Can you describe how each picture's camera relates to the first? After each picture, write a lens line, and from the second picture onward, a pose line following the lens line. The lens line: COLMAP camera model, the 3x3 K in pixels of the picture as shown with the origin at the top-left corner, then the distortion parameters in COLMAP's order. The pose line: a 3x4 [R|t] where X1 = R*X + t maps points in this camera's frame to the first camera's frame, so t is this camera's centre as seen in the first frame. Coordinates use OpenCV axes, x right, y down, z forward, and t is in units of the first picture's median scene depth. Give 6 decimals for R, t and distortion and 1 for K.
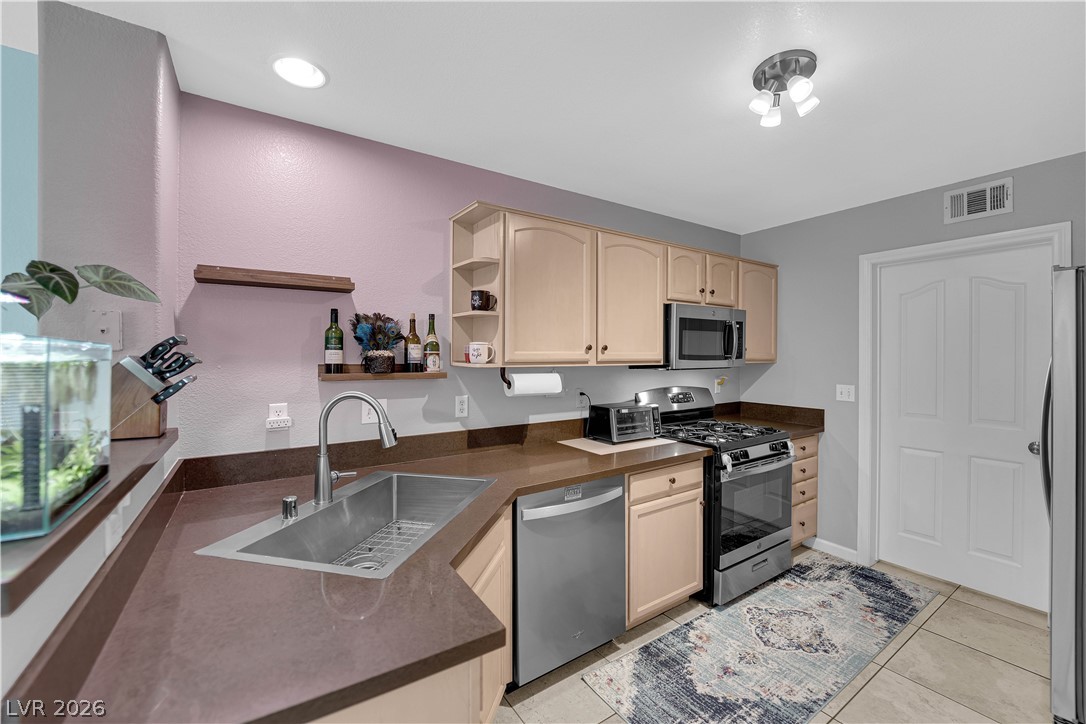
lens RADIAL K [[432.9, 0, 546.1], [0, 432.9, 357.4], [0, 0, 1]] dist [-0.015584, -0.000724]
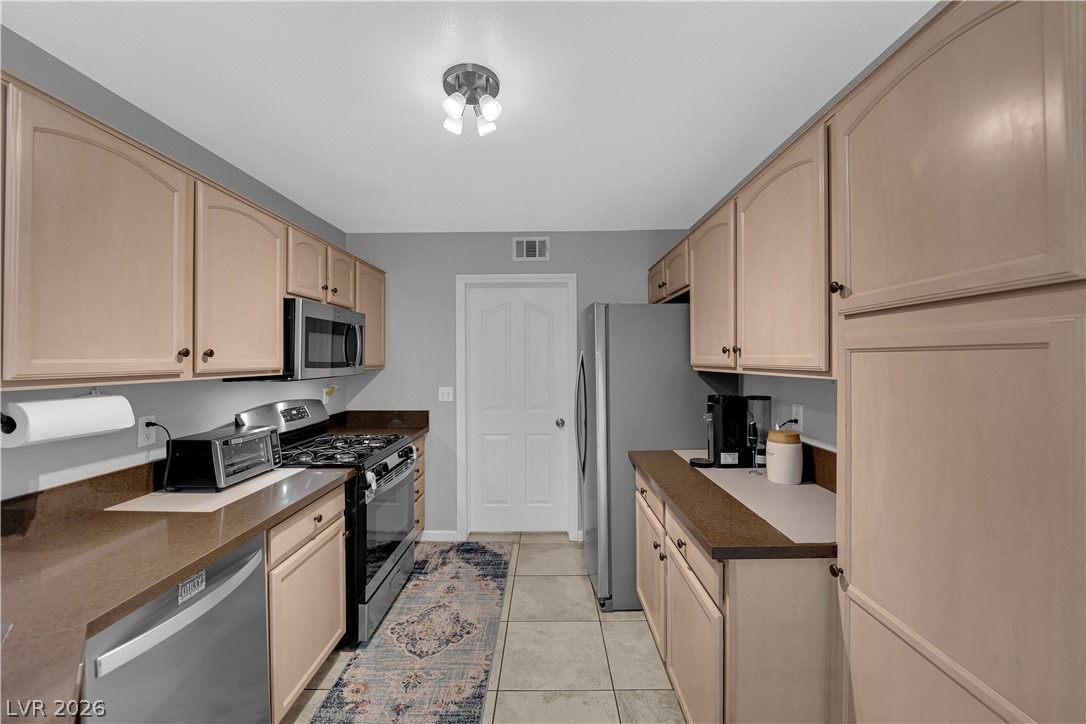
lens RADIAL K [[432.9, 0, 546.1], [0, 432.9, 357.4], [0, 0, 1]] dist [-0.015584, -0.000724]
pose [[0.566344, -0.000559, 0.824169, -0.113386], [0.008160, 0.999955, -0.004929, -0.007441], [-0.824128, 0.009517, 0.566323, 0.168412]]
